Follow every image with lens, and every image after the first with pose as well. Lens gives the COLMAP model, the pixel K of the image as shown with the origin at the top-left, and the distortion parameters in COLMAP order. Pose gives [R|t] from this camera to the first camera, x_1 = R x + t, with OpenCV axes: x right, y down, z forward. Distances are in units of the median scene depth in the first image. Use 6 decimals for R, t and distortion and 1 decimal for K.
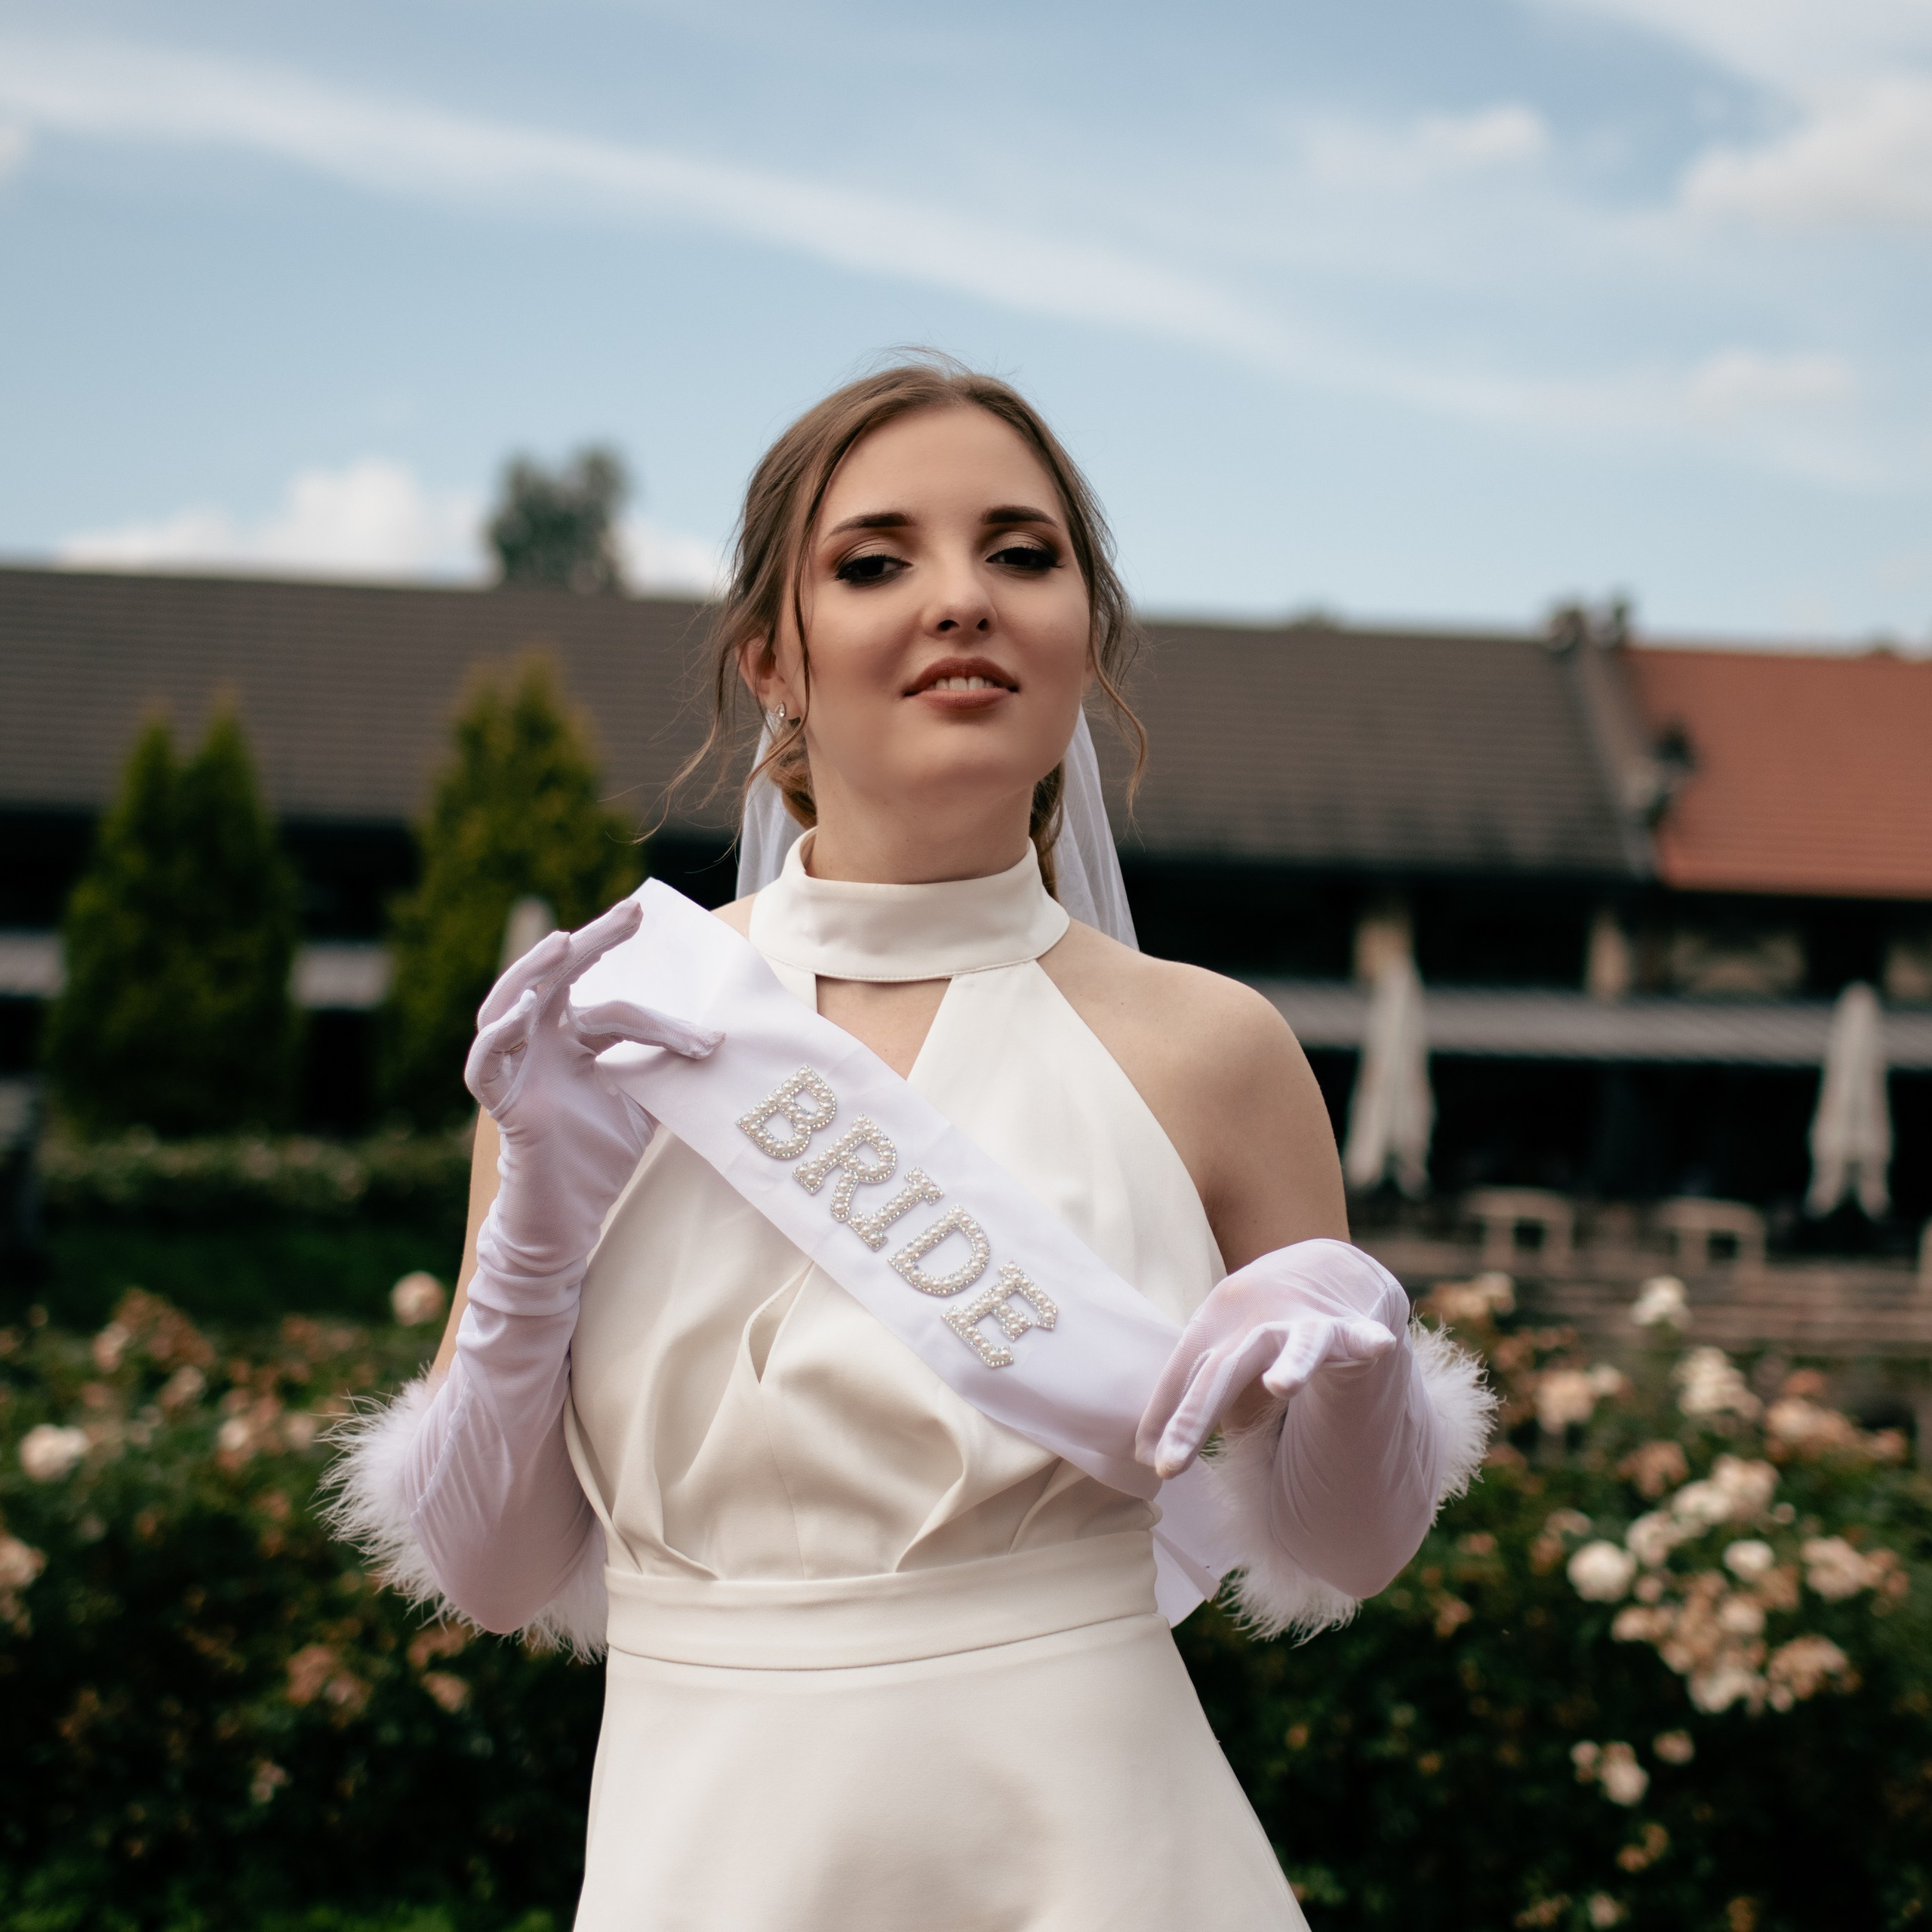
lens RADIAL K [[4291.4, 0, 958.2], [0, 4291.4, 964.6], [0, 0, 1]] dist [-0.083196, -0.069578]
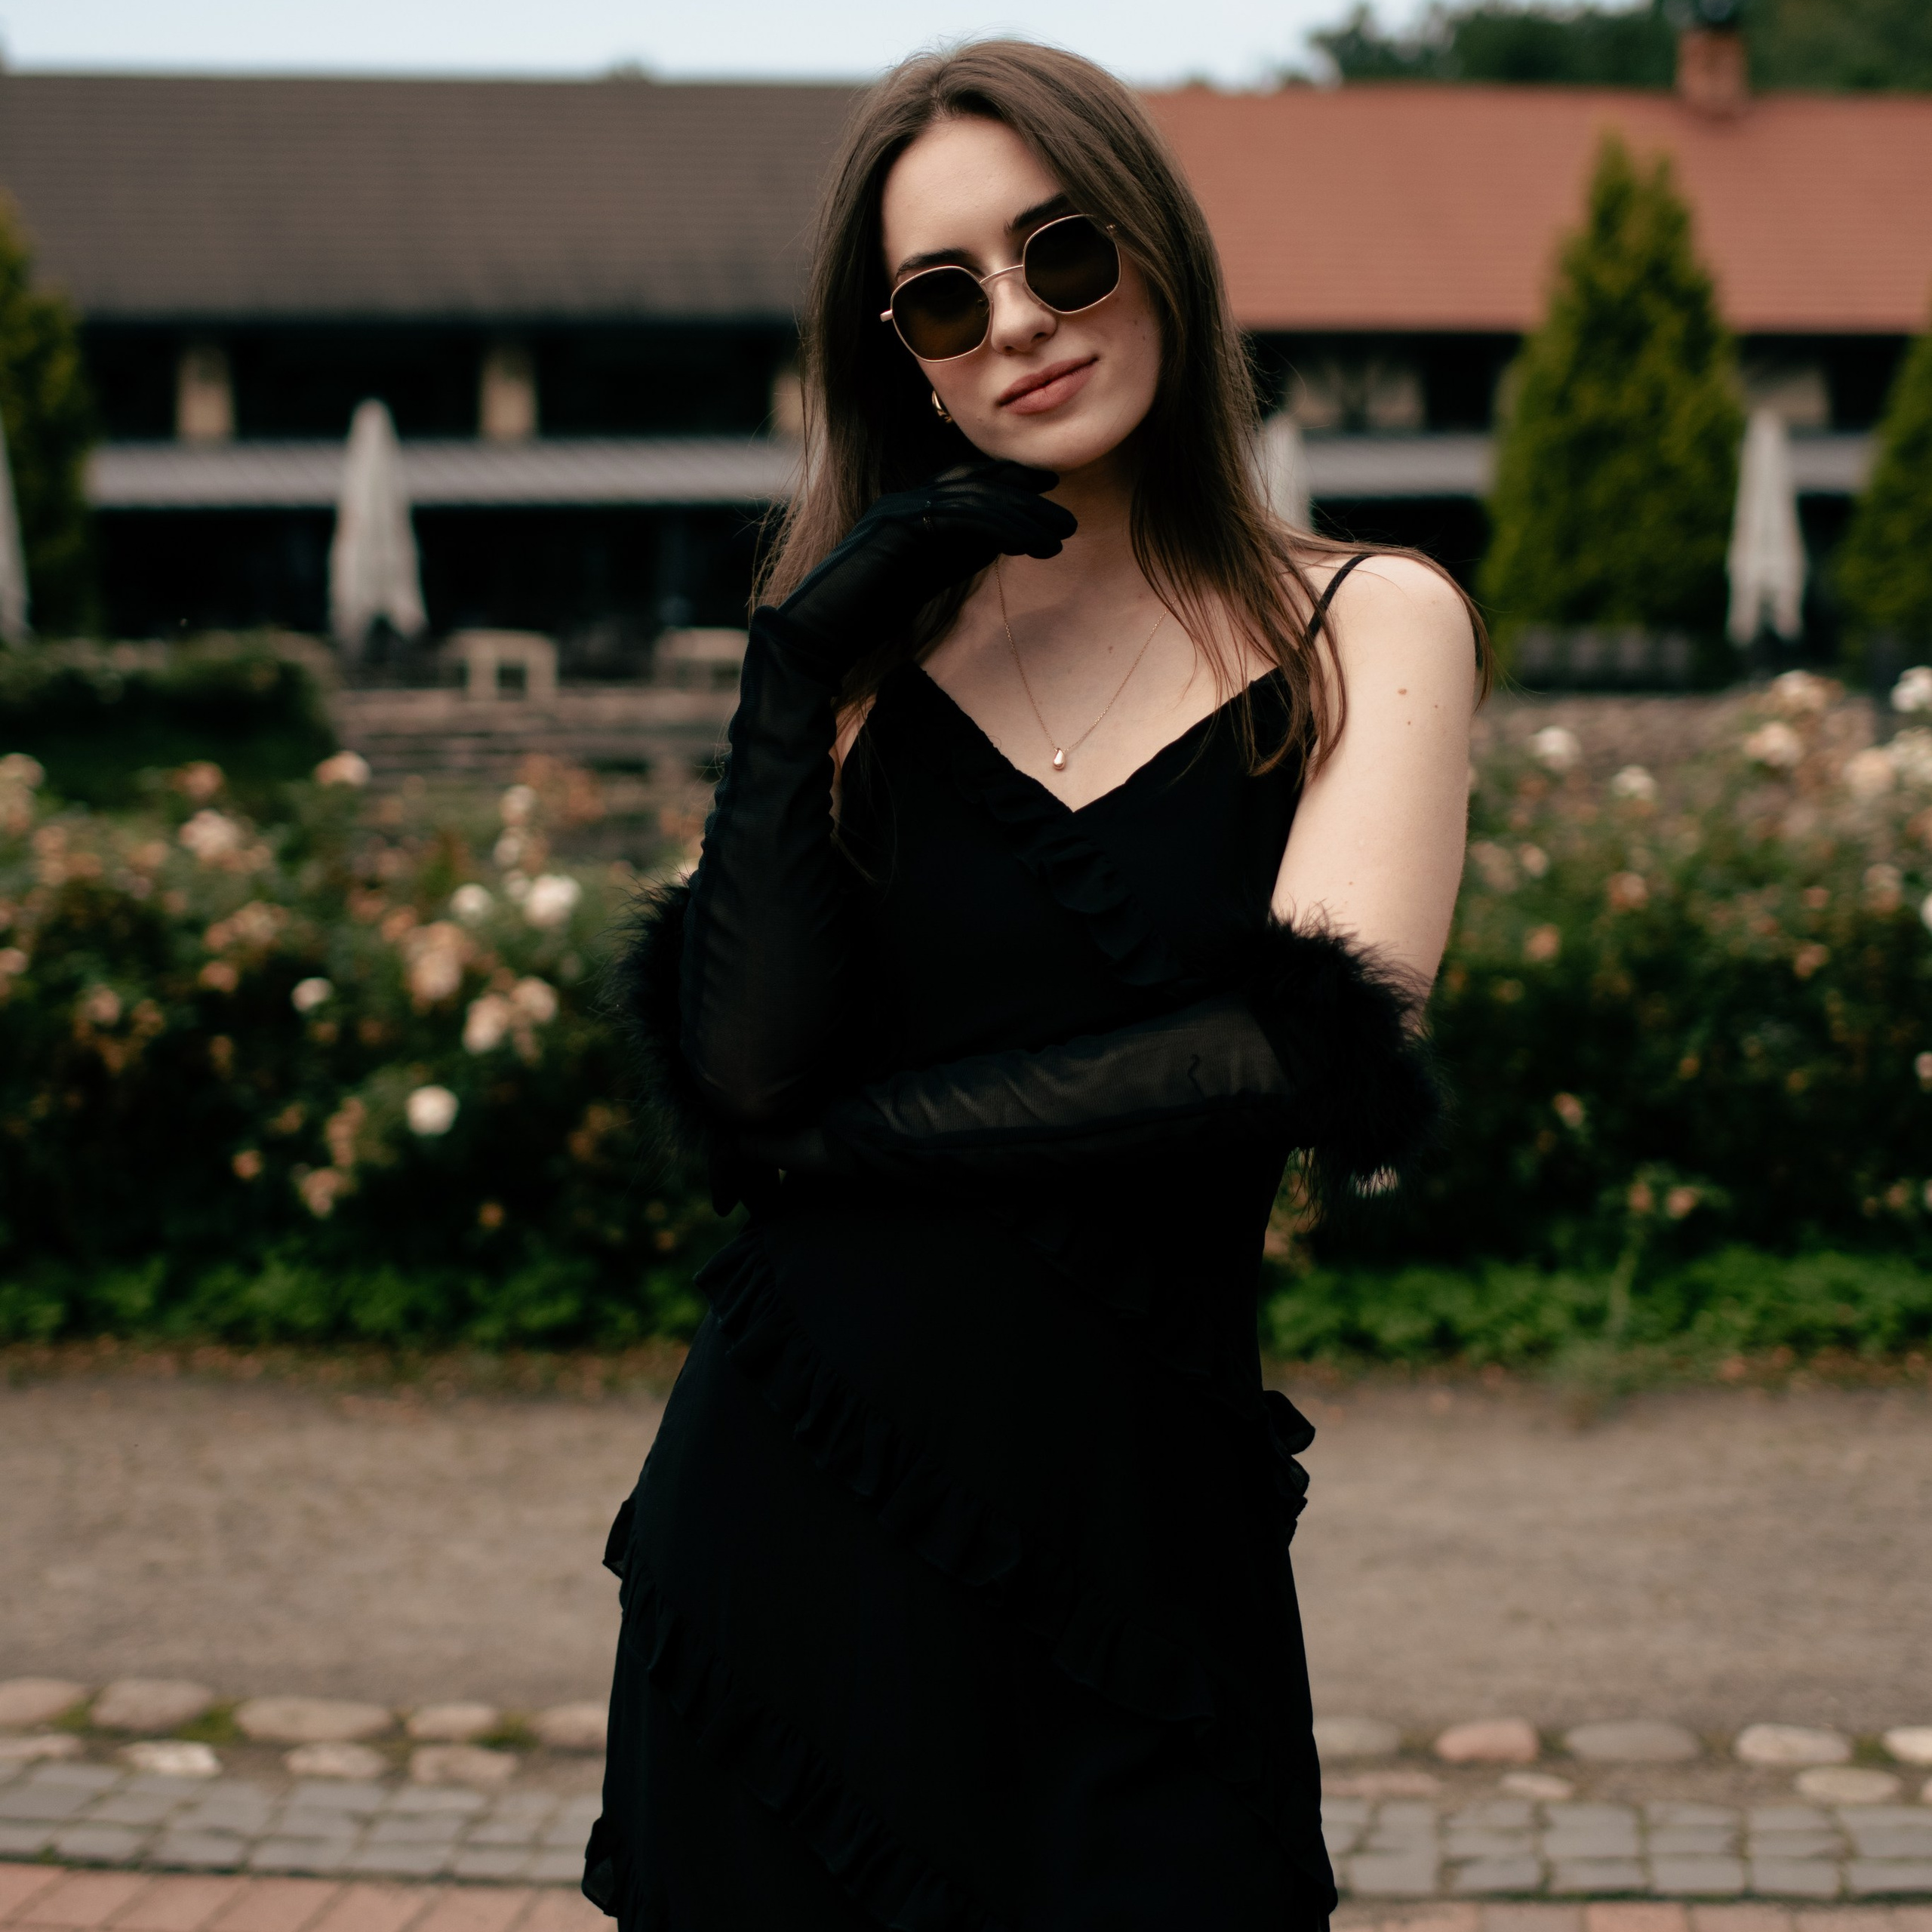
lens RADIAL K [[4291.4, 0, 958.2], [0, 4291.4, 964.6], [0, 0, 1]] dist [-0.083196, -0.069578]
pose [[0.985970, -0.063129, 0.154523, -0.287764], [0.043210, 0.990699, 0.129030, -0.009817], [-0.161231, -0.120543, 0.979527, -0.124522]]
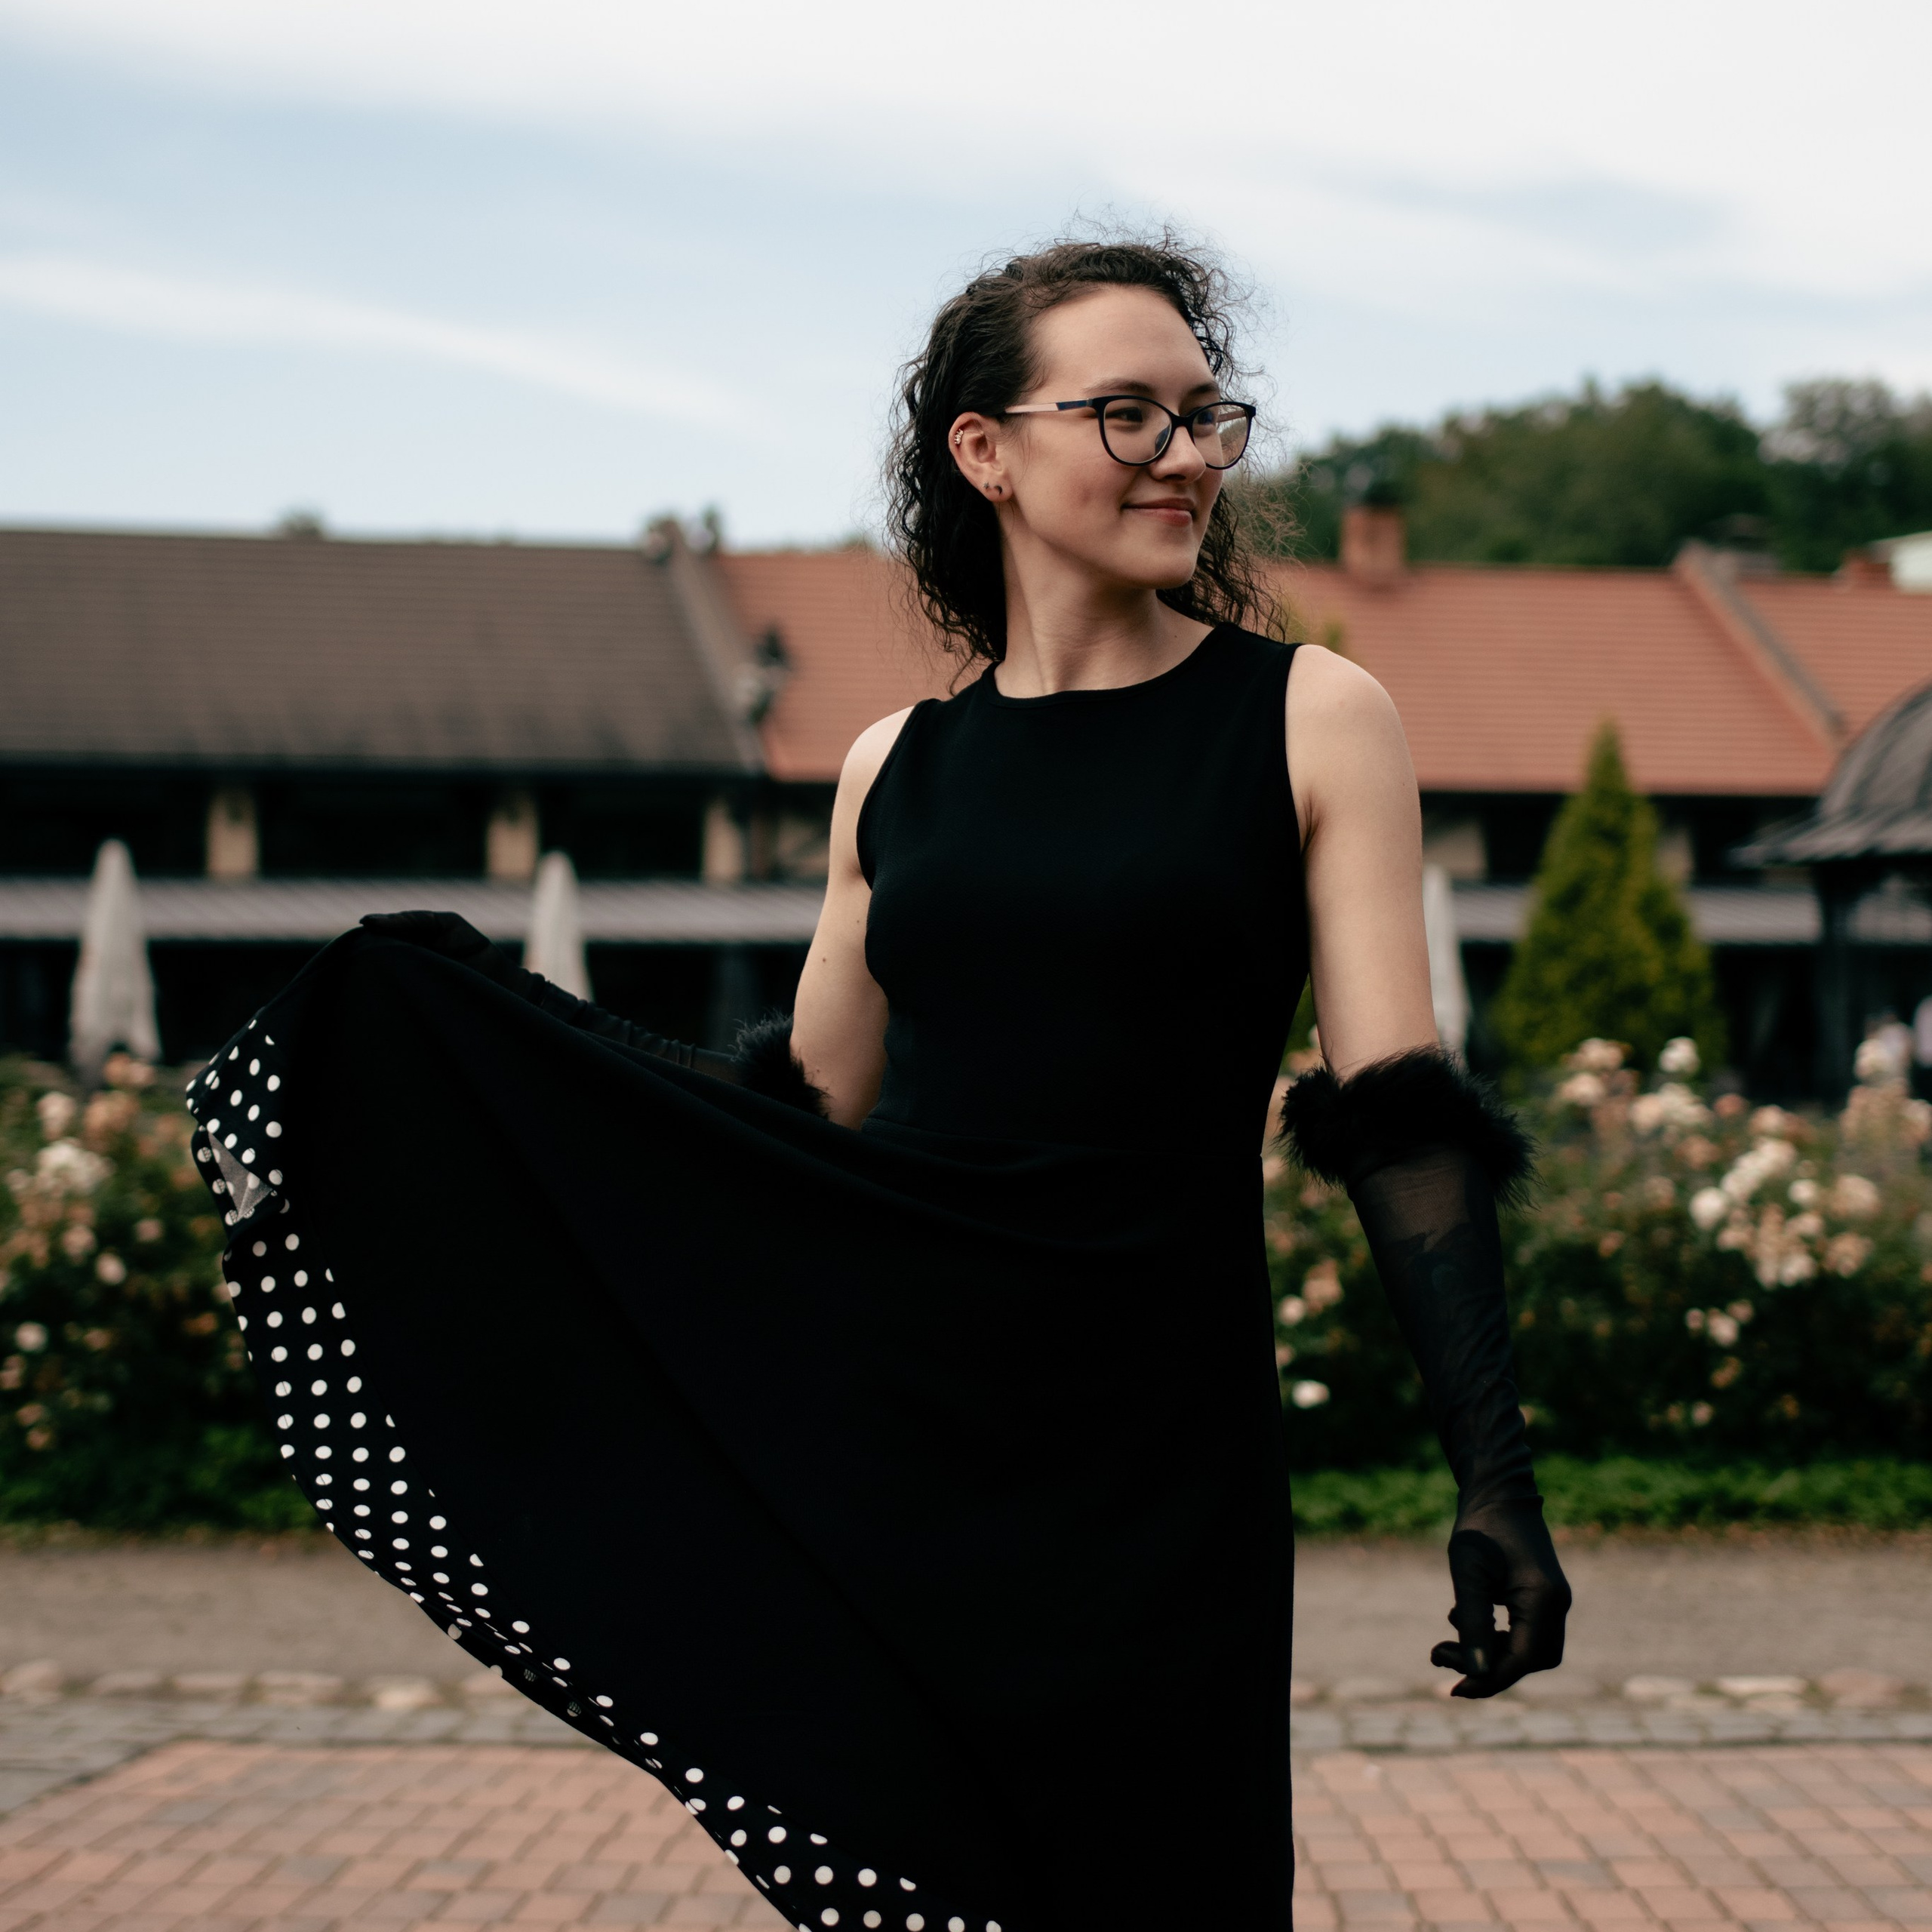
lens RADIAL K [[4291.4, 0, 958.2], [0, 4291.4, 964.6], [0, 0, 1]] dist [-0.083196, -0.069578]
pose [[0.969847, -0.037416, 0.240824, -0.501655], [0.031532, 0.999104, 0.028244, -0.010421], [-0.241665, -0.019799, 0.970158, -0.527253]]
